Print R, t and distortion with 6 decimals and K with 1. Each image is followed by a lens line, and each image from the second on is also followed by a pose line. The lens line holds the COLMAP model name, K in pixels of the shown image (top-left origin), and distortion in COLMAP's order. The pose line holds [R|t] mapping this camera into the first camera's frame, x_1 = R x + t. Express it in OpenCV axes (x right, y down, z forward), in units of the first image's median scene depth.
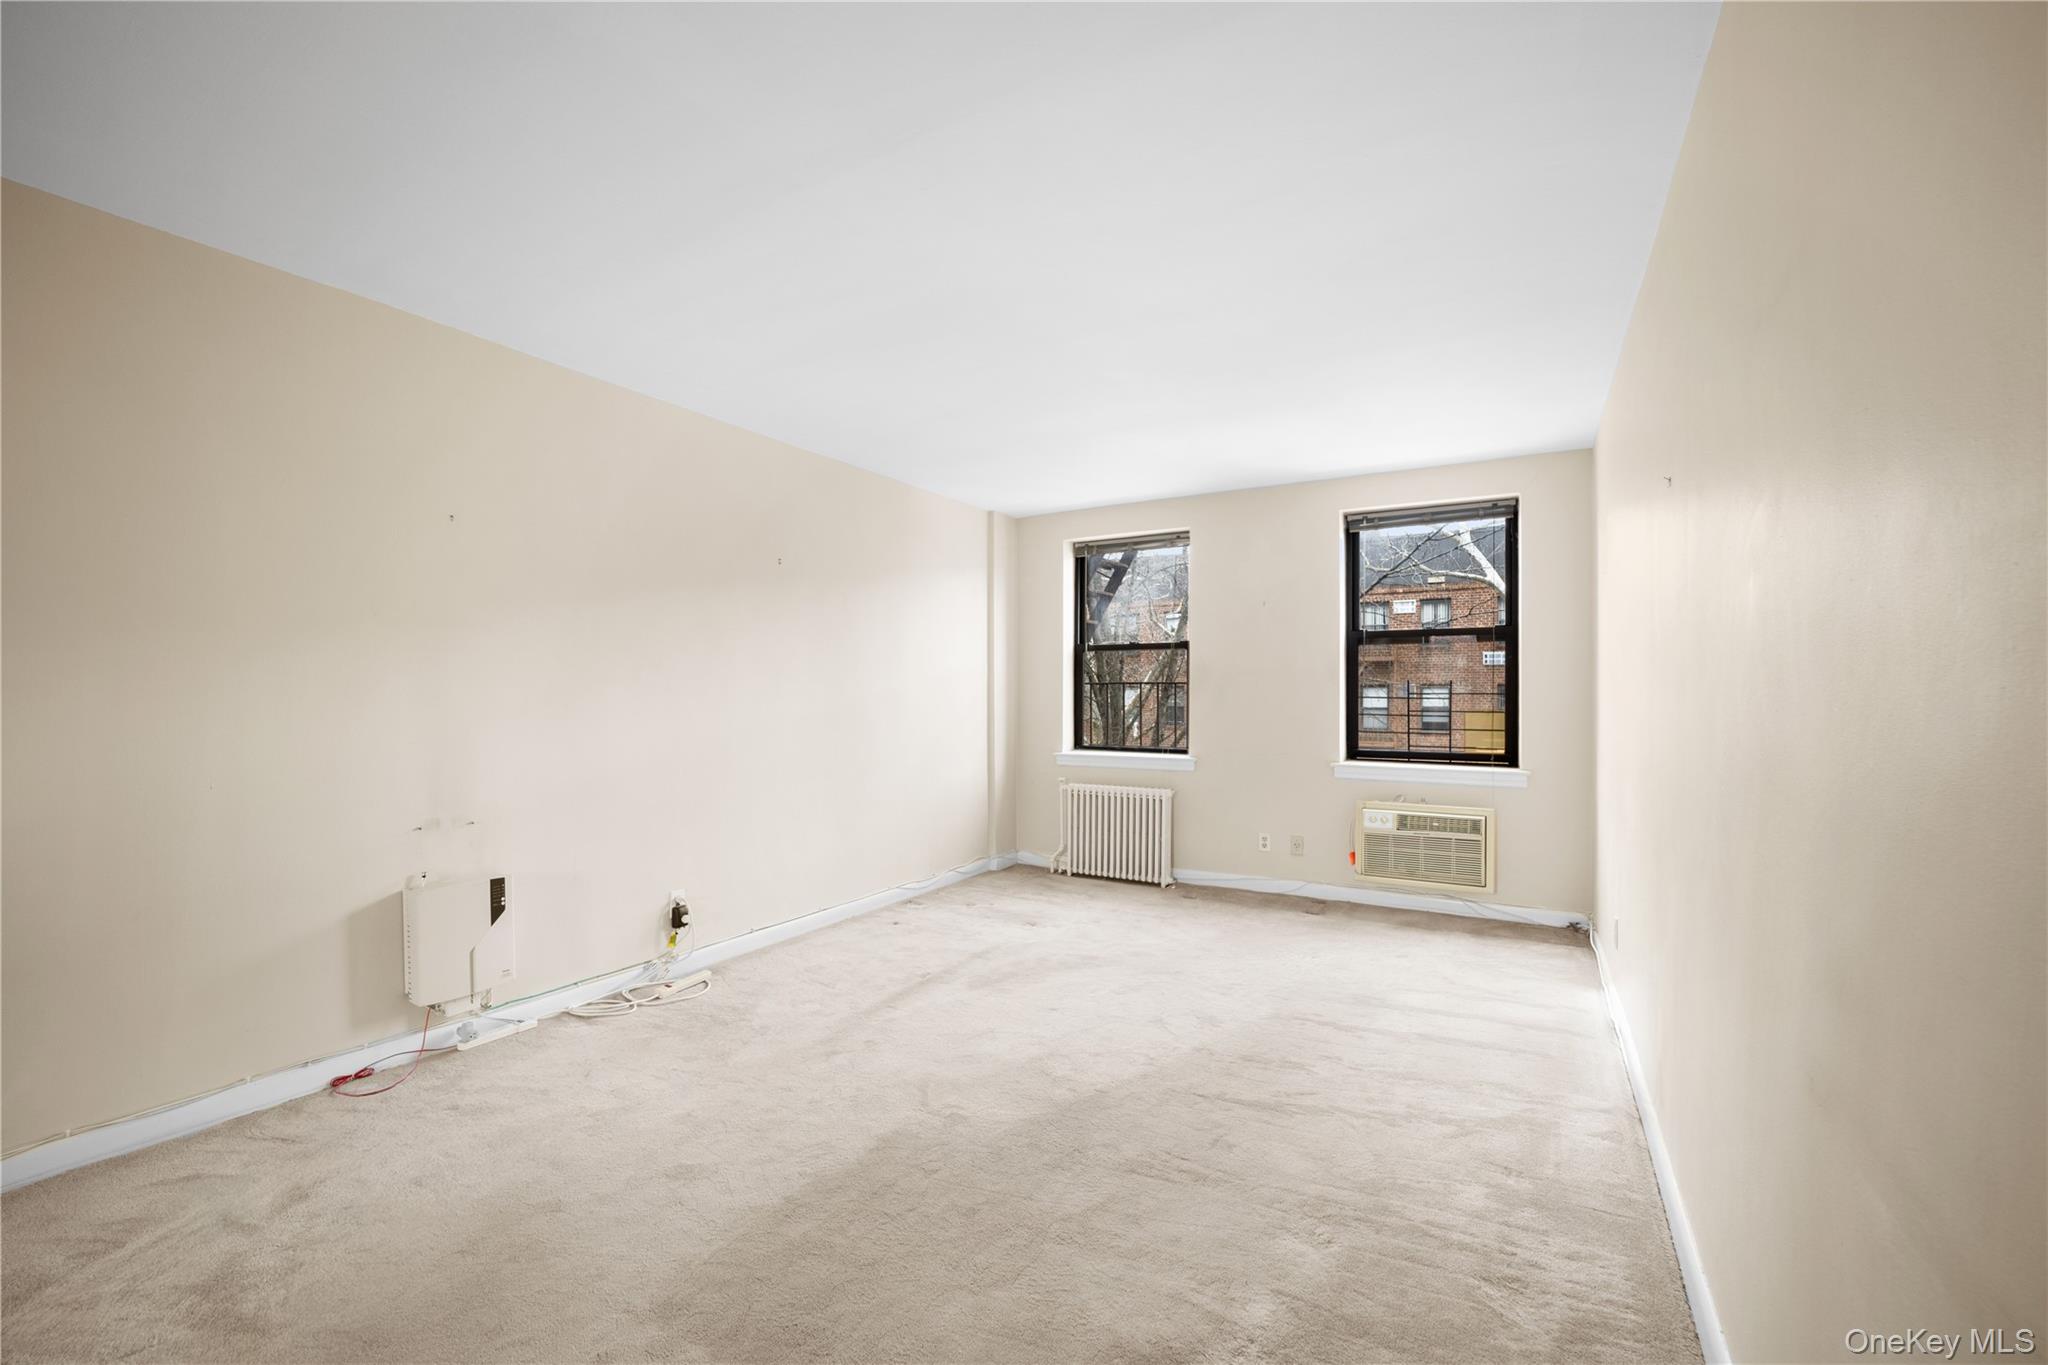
lens RADIAL K [[851.3, 0, 1028.1], [0, 851.3, 693.2], [0, 0, 1]] dist [-0.023608, -0.000381]
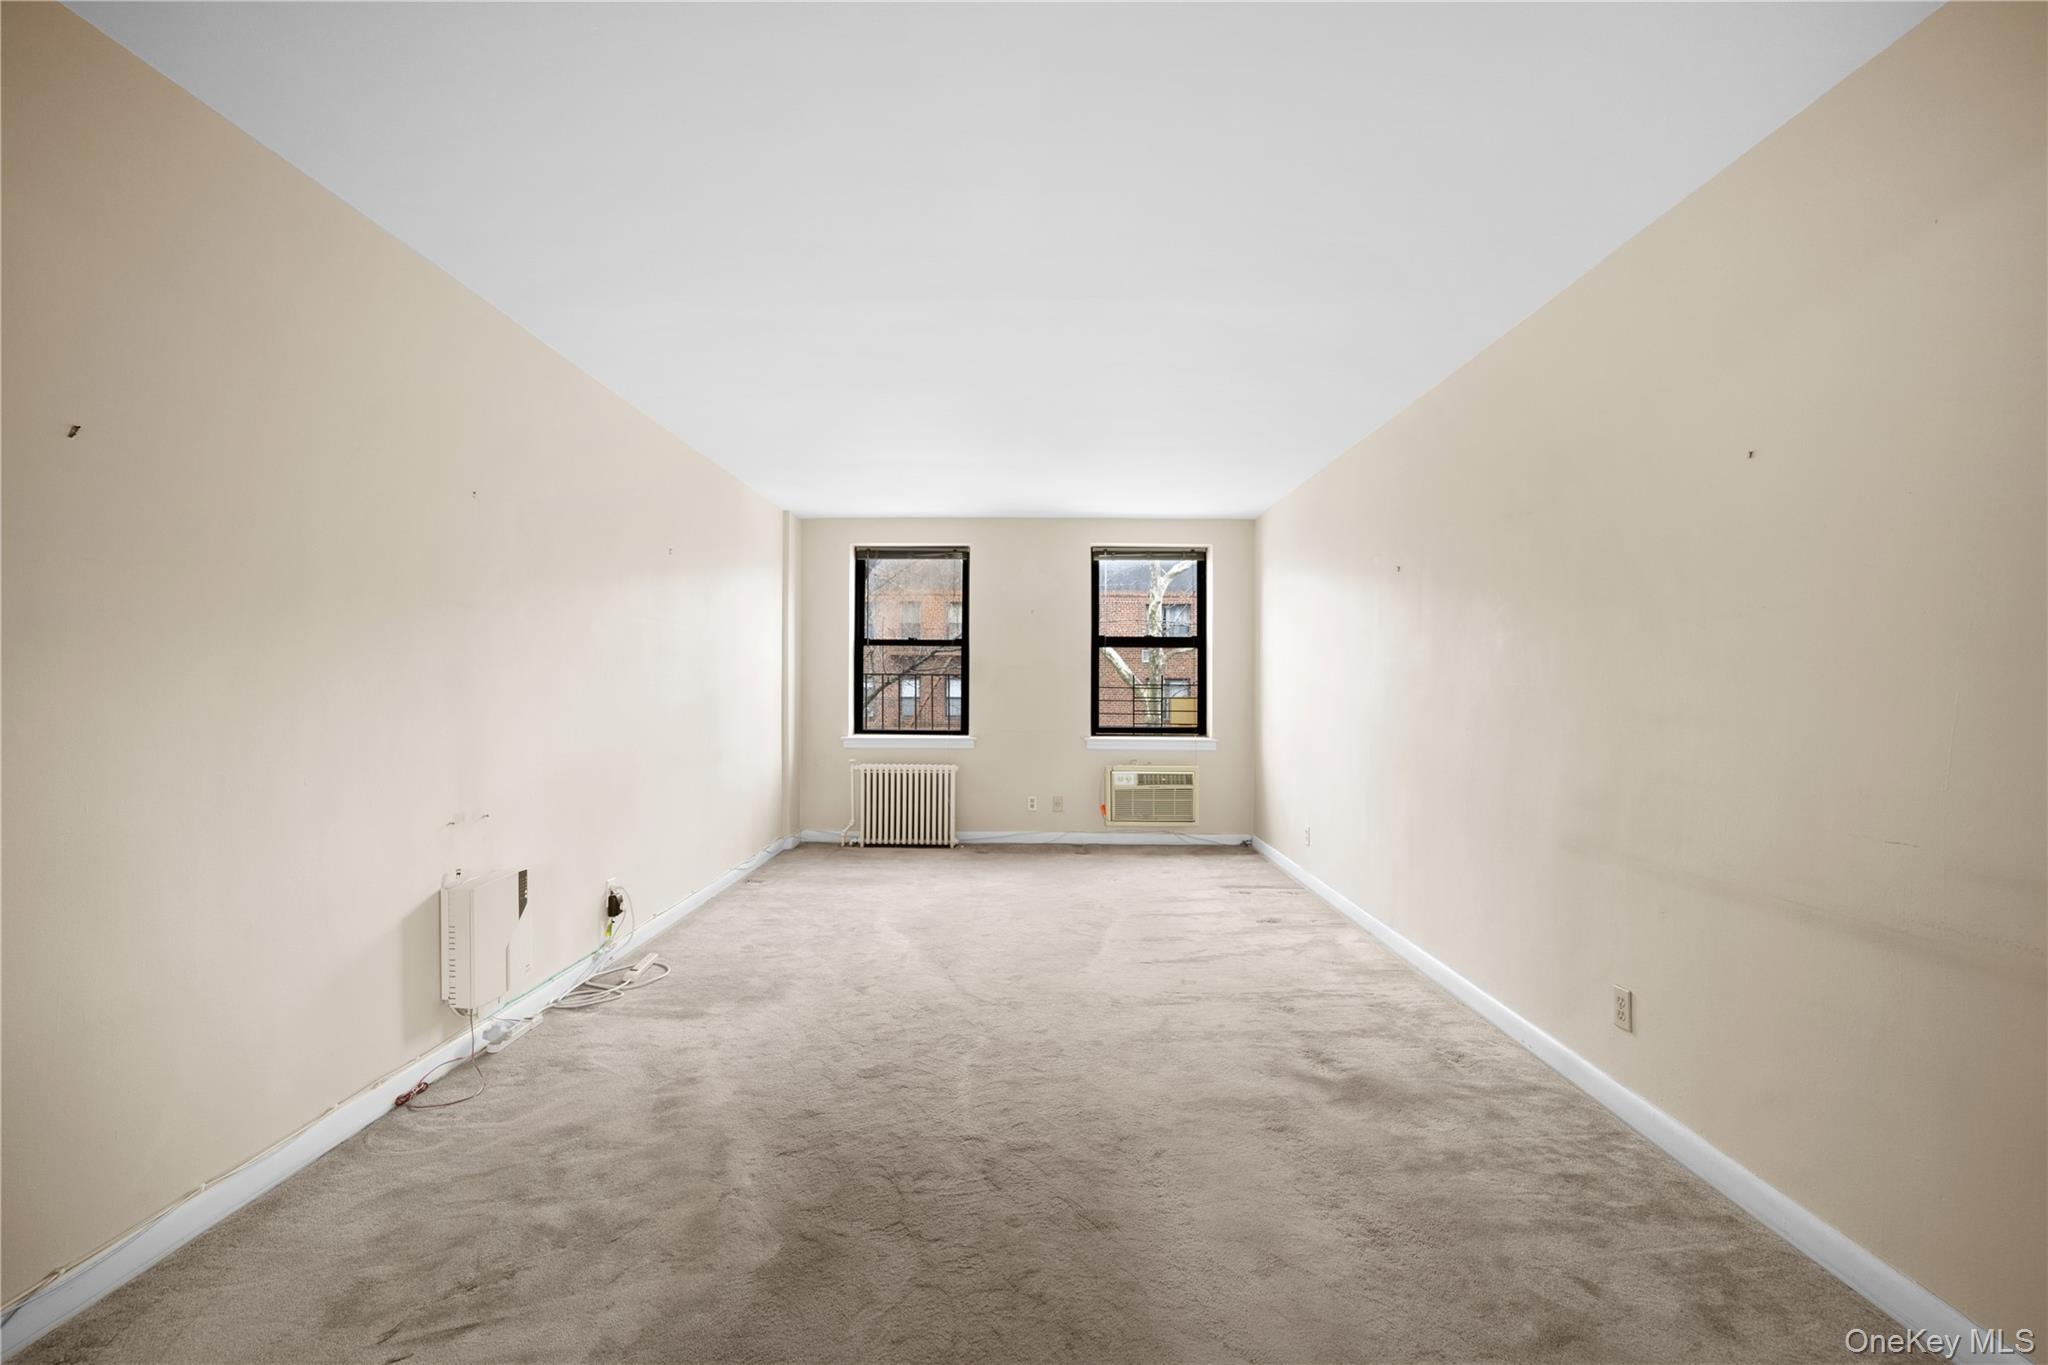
lens RADIAL K [[853.4, 0, 1024.0], [0, 853.4, 682.5], [0, 0, 1]] dist [-0.022378, 0.000140]
pose [[0.865352, 0.005866, 0.501130, -0.401238], [-0.005378, 0.999983, -0.002418, 0.001183], [-0.501136, -0.000602, 0.865369, -0.086756]]
